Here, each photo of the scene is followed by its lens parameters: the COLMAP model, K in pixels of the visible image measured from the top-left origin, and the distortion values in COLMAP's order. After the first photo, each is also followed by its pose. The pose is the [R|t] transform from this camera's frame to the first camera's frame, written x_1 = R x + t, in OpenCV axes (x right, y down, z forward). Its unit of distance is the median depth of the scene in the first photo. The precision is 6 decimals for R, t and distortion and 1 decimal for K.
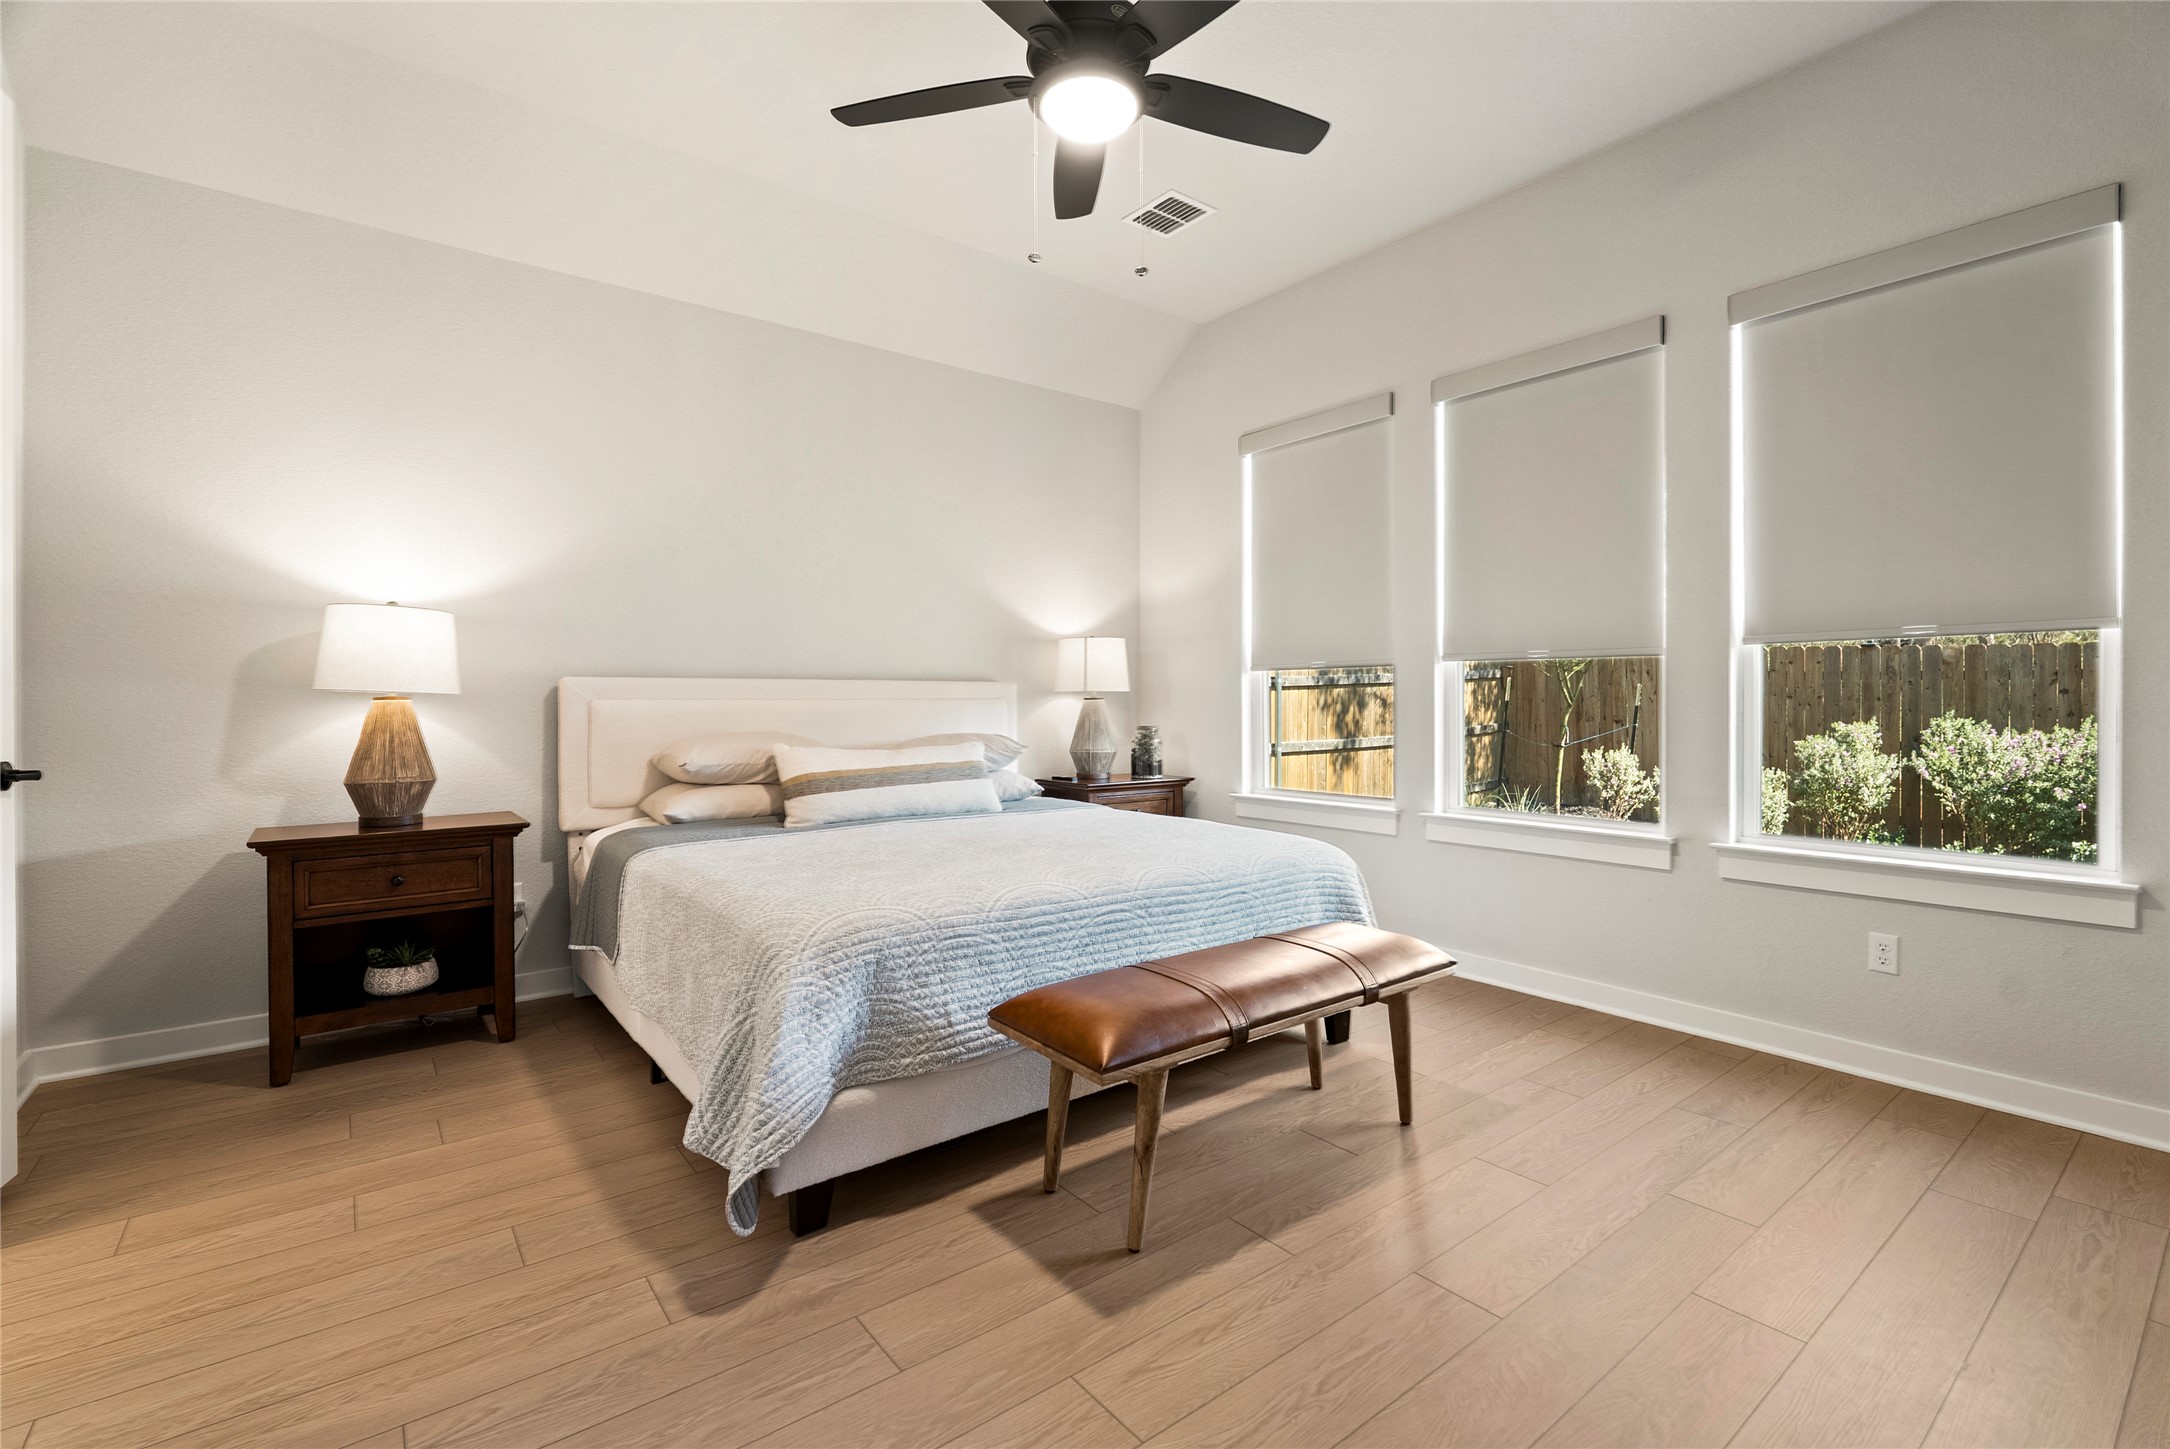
lens RADIAL K [[972.2, 0, 1079.0], [0, 972.2, 709.5], [0, 0, 1]] dist [0.010059, -0.000715]
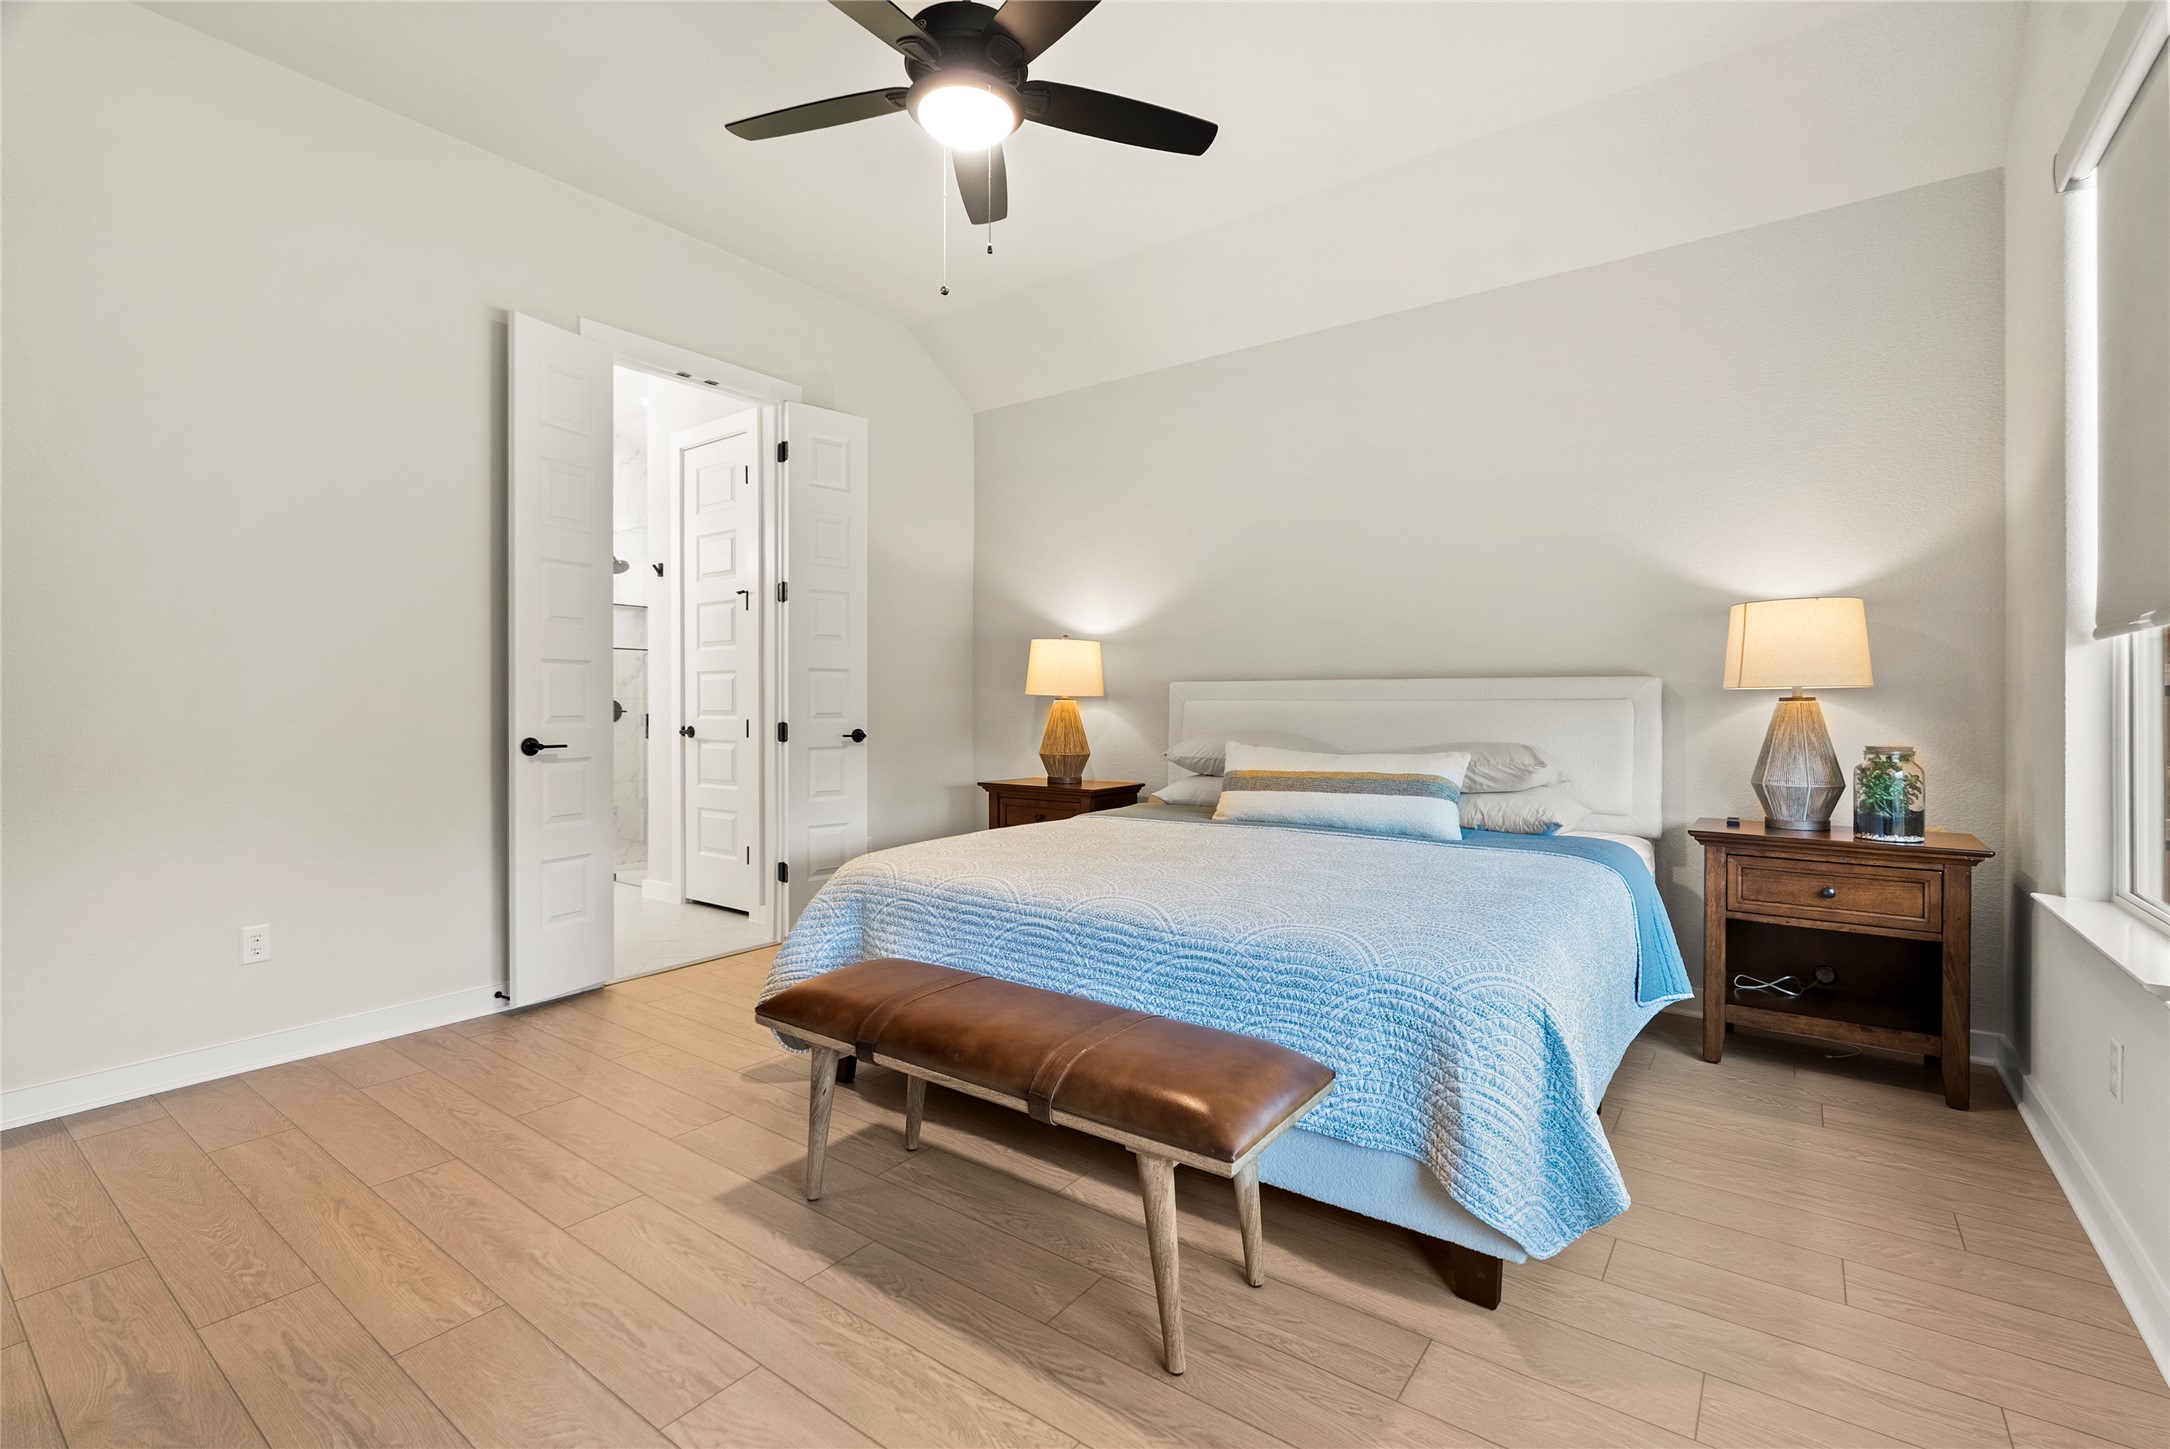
lens RADIAL K [[972.2, 0, 1078.7], [0, 972.2, 710.1], [0, 0, 1]] dist [0.010059, -0.000715]
pose [[0.262731, 0.008476, -0.964832, 0.746008], [-0.011614, 0.999917, 0.005621, -0.003254], [0.964799, 0.009729, 0.262808, 0.624131]]
